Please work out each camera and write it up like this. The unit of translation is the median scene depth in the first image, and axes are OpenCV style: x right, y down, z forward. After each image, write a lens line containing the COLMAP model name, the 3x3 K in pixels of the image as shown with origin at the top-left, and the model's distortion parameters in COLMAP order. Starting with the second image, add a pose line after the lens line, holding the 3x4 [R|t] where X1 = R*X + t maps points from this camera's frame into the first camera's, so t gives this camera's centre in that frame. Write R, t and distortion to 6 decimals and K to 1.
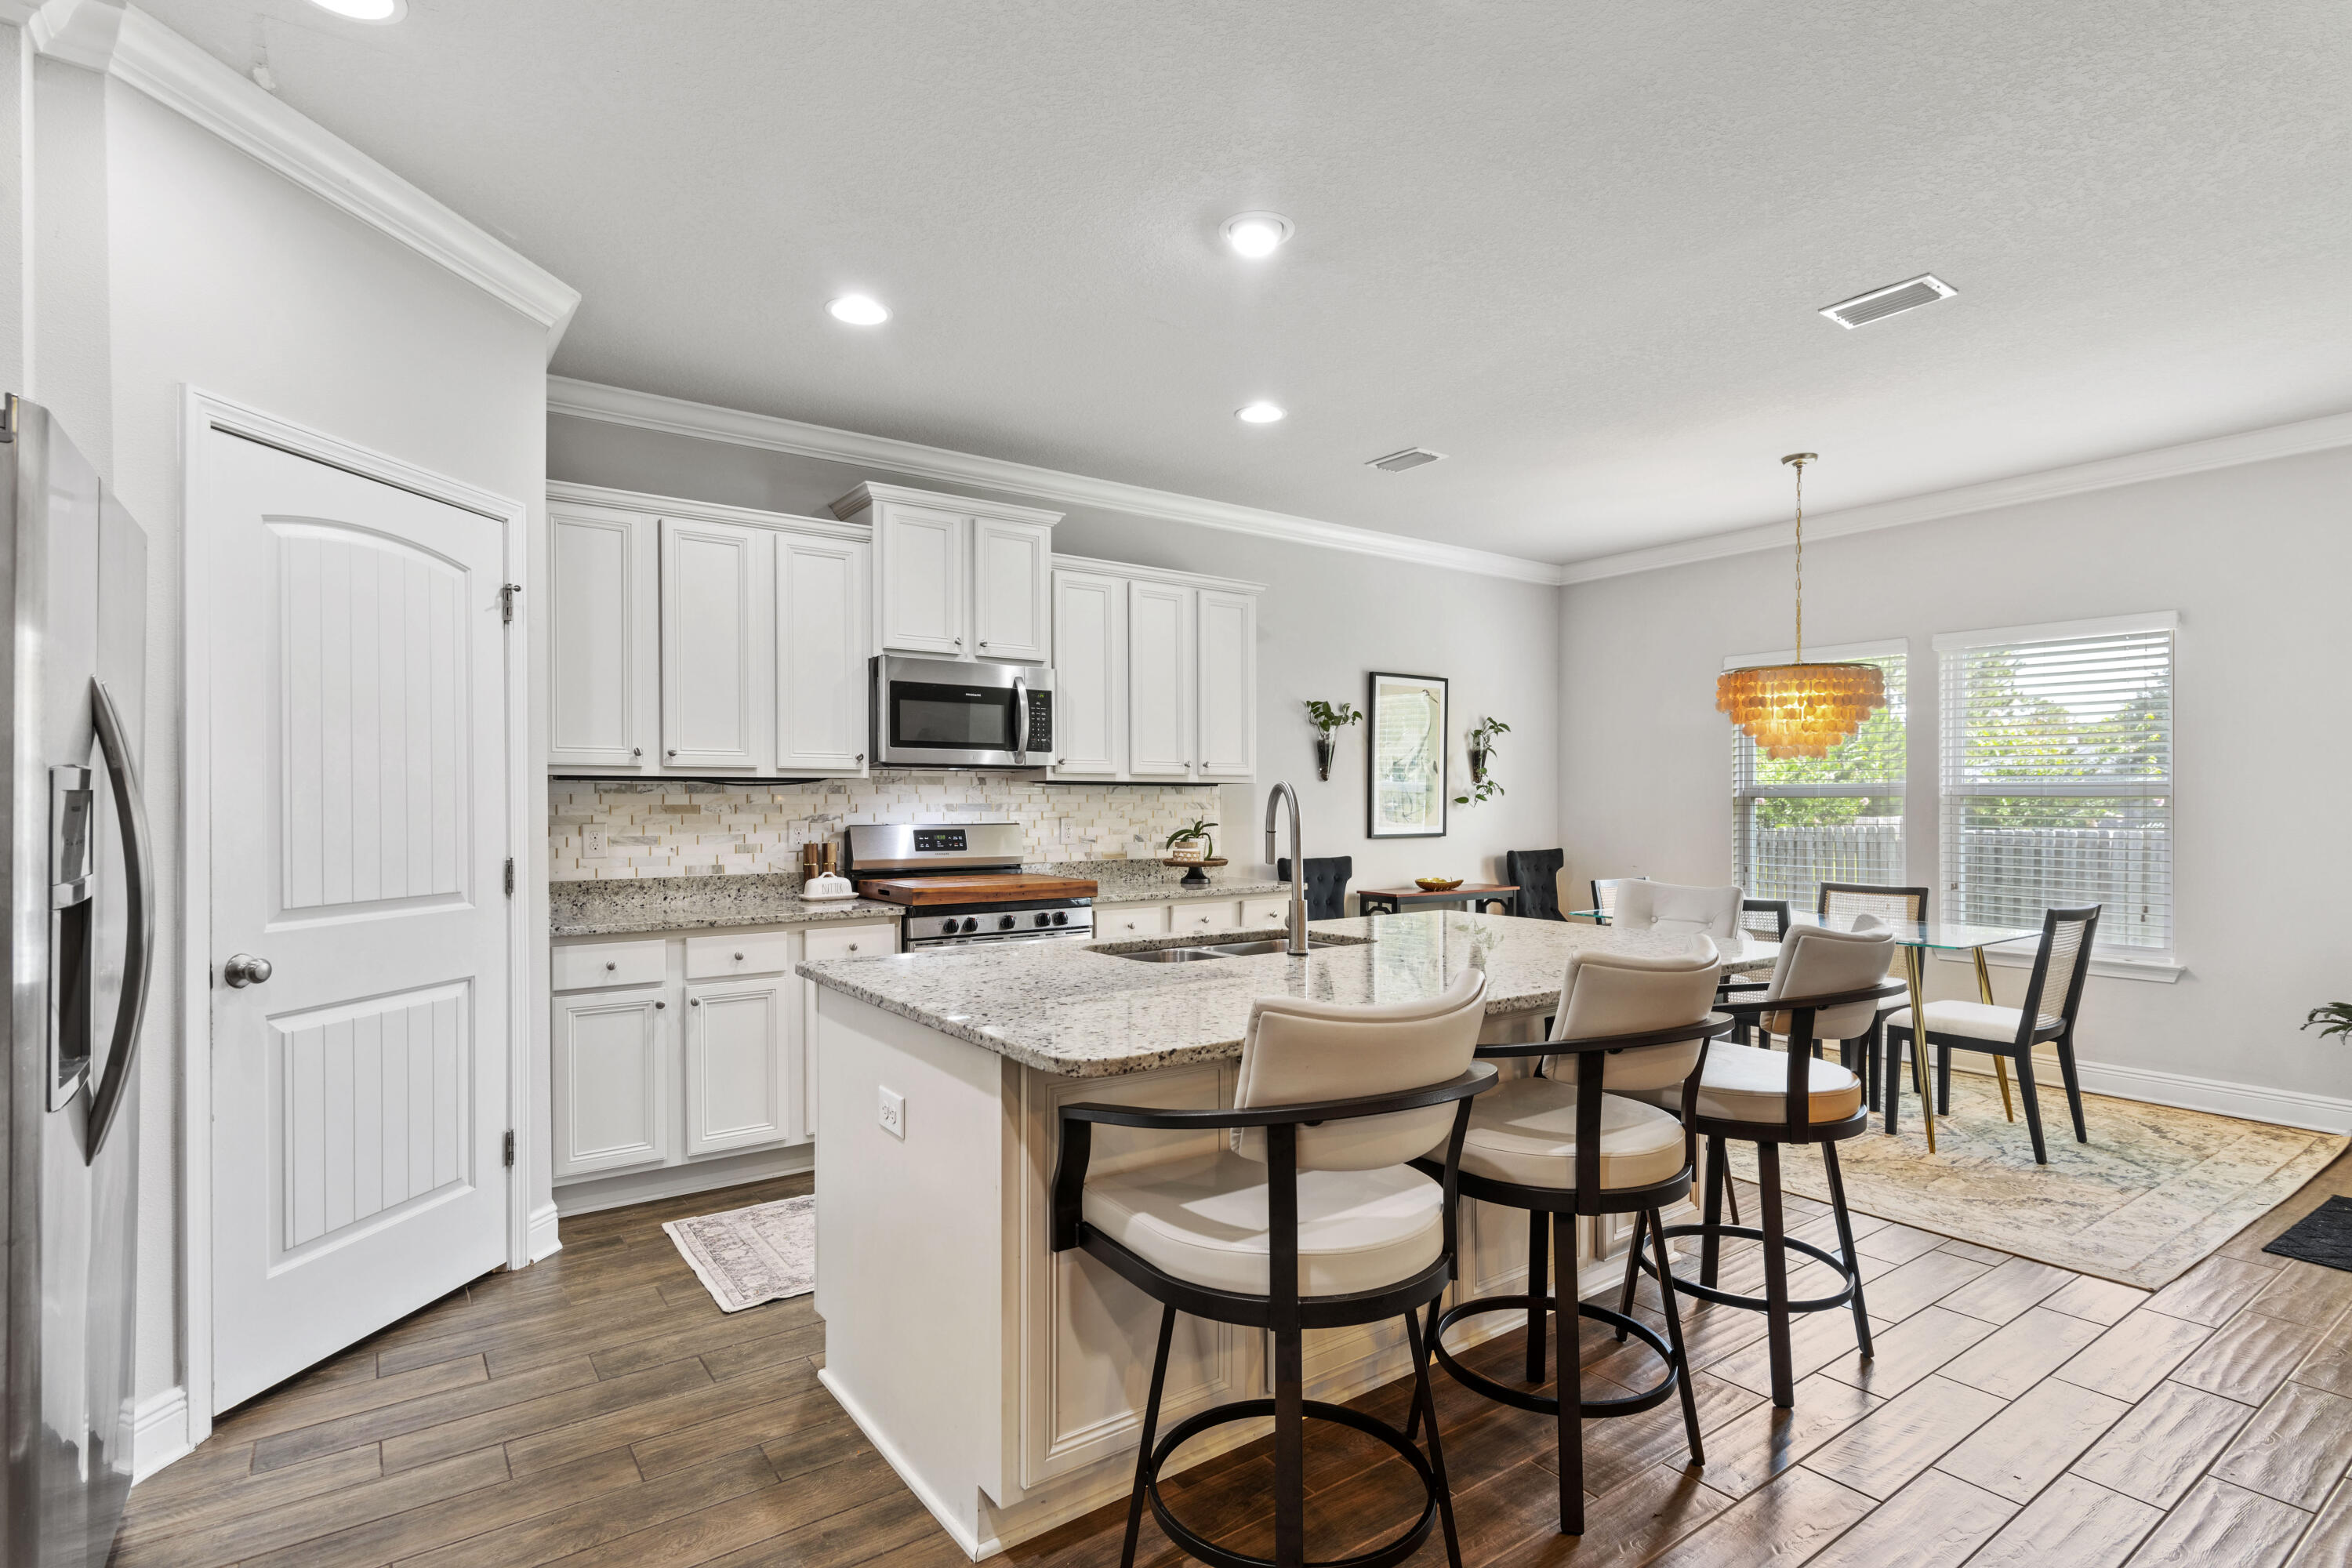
lens RADIAL K [[1163.4, 0, 1197.0], [0, 1163.4, 801.5], [0, 0, 1]] dist [0.001166, 0.001098]
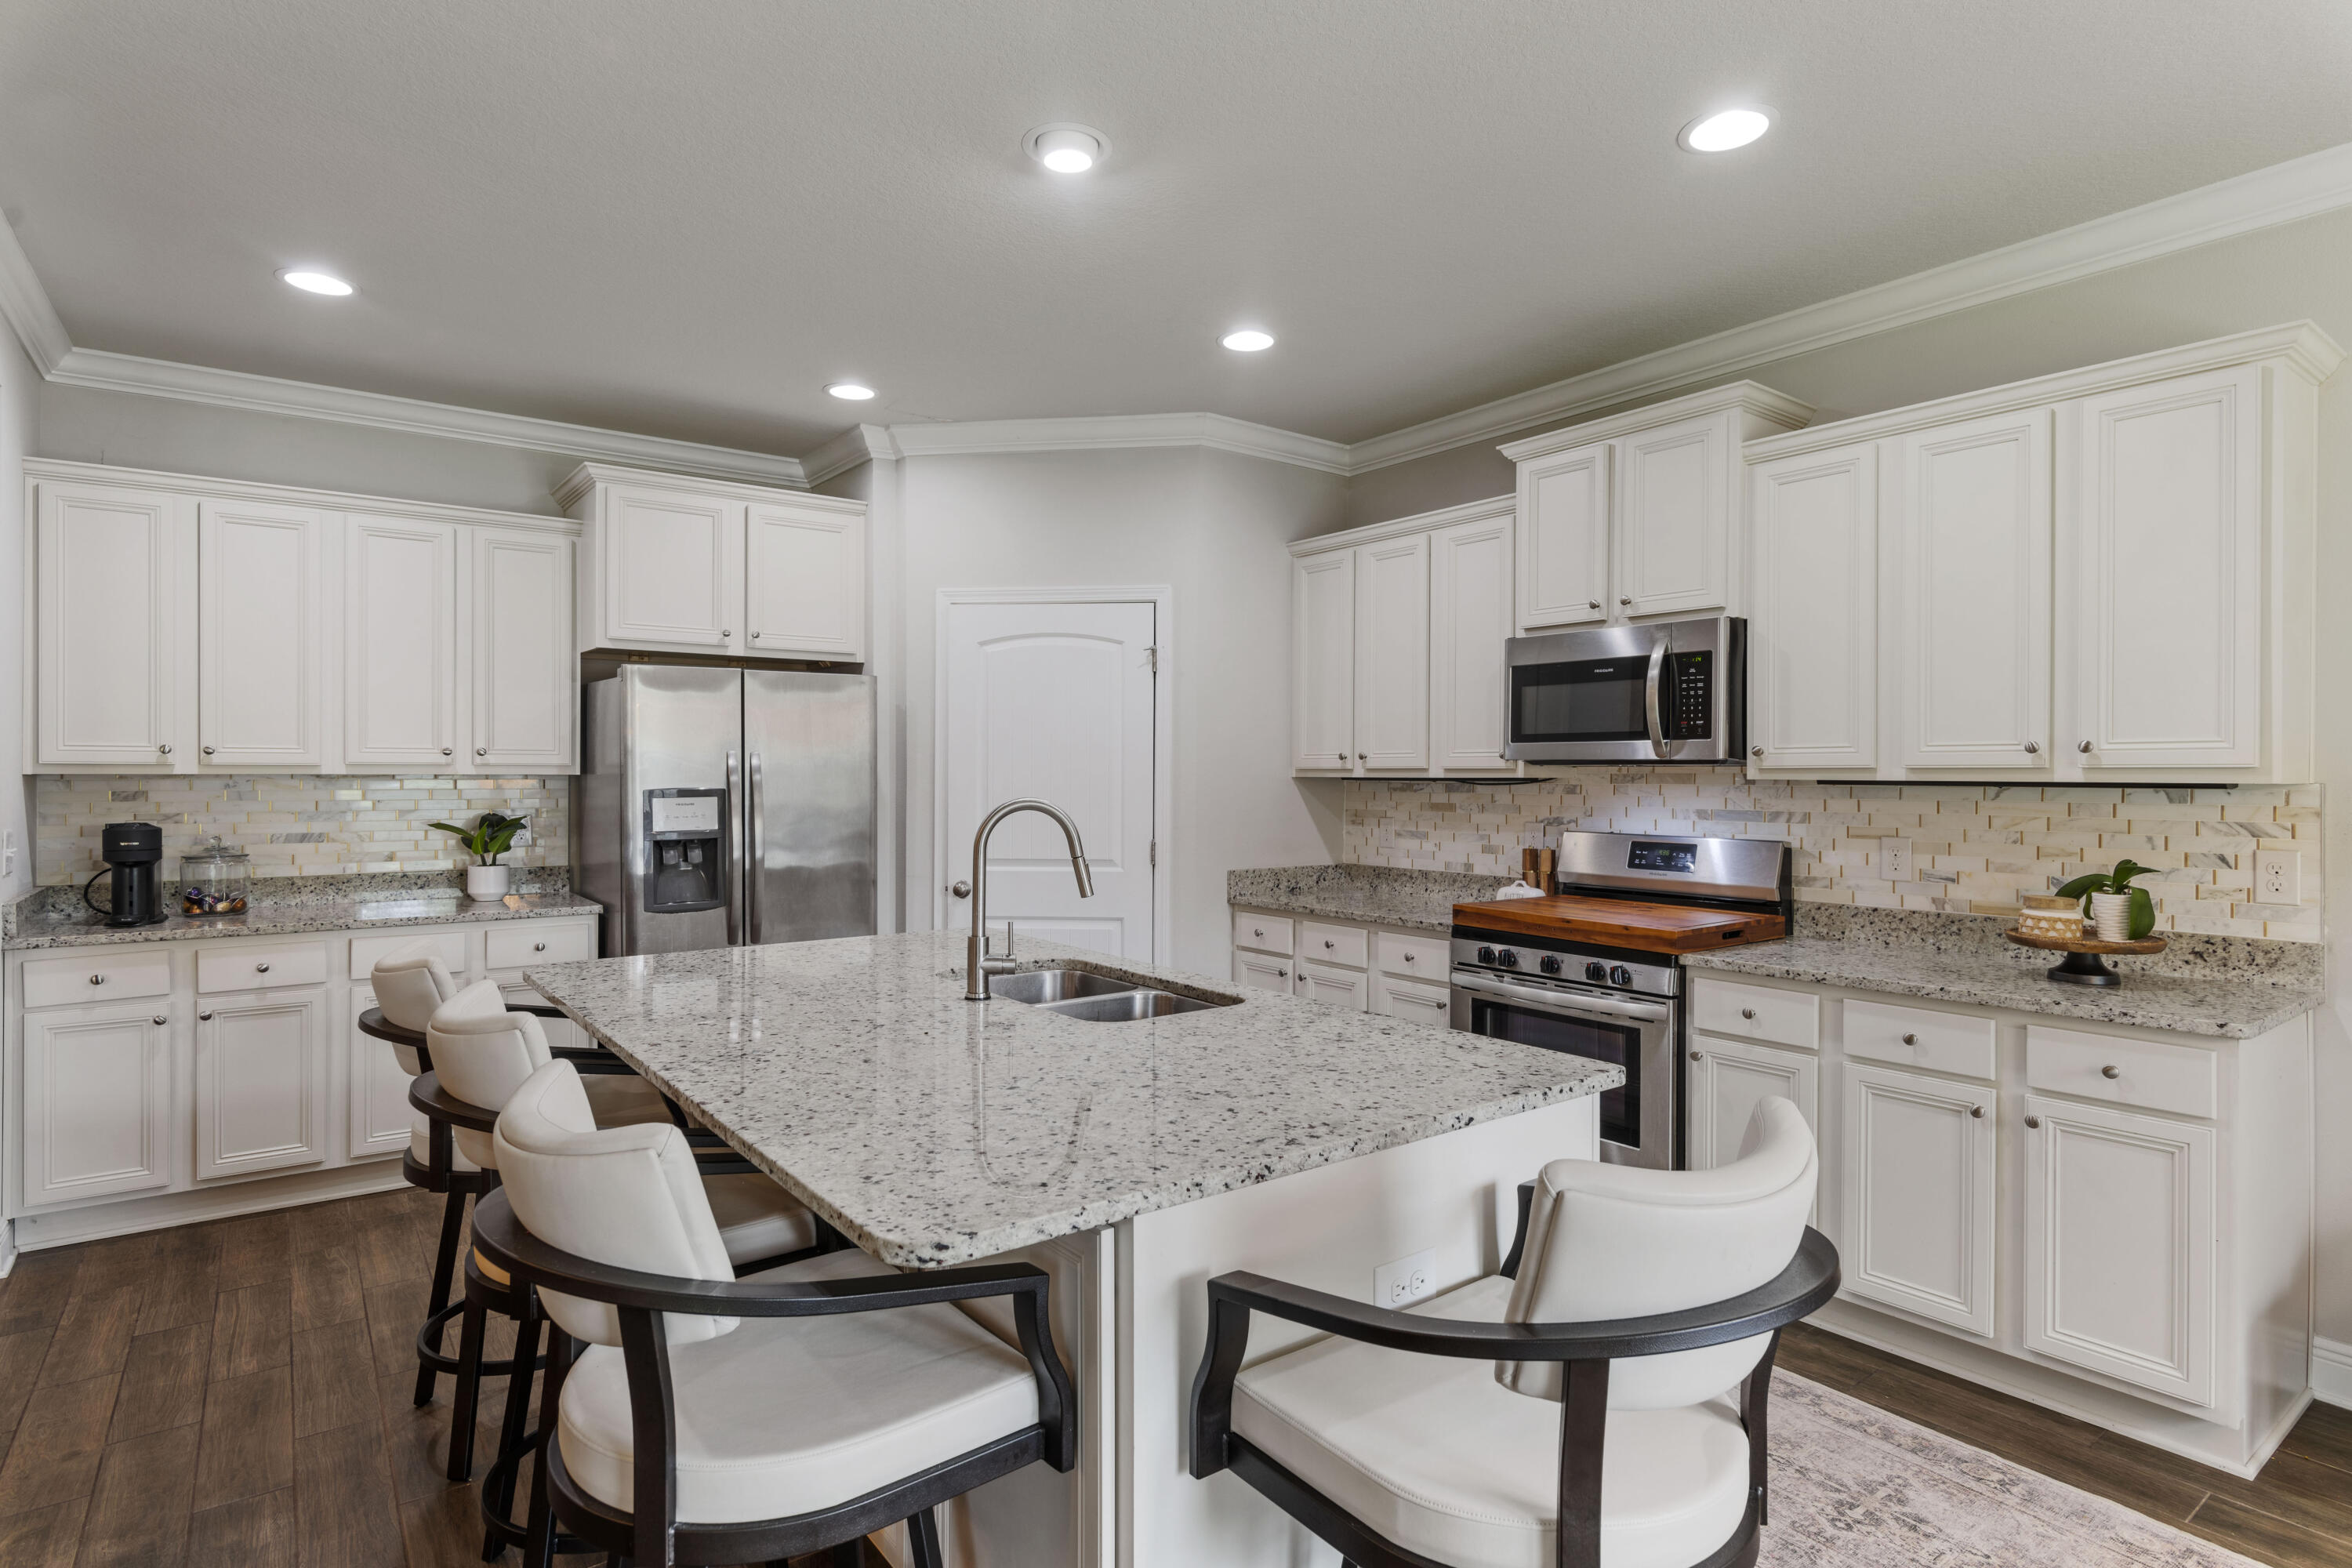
lens RADIAL K [[1210.5, 0, 1183.7], [0, 1210.5, 778.4], [0, 0, 1]] dist [0.002390, -0.000311]
pose [[0.007780, 0.005245, -0.999956, 0.601136], [-0.001777, 0.999985, 0.005232, -0.022935], [0.999968, 0.001737, 0.007789, 0.700393]]
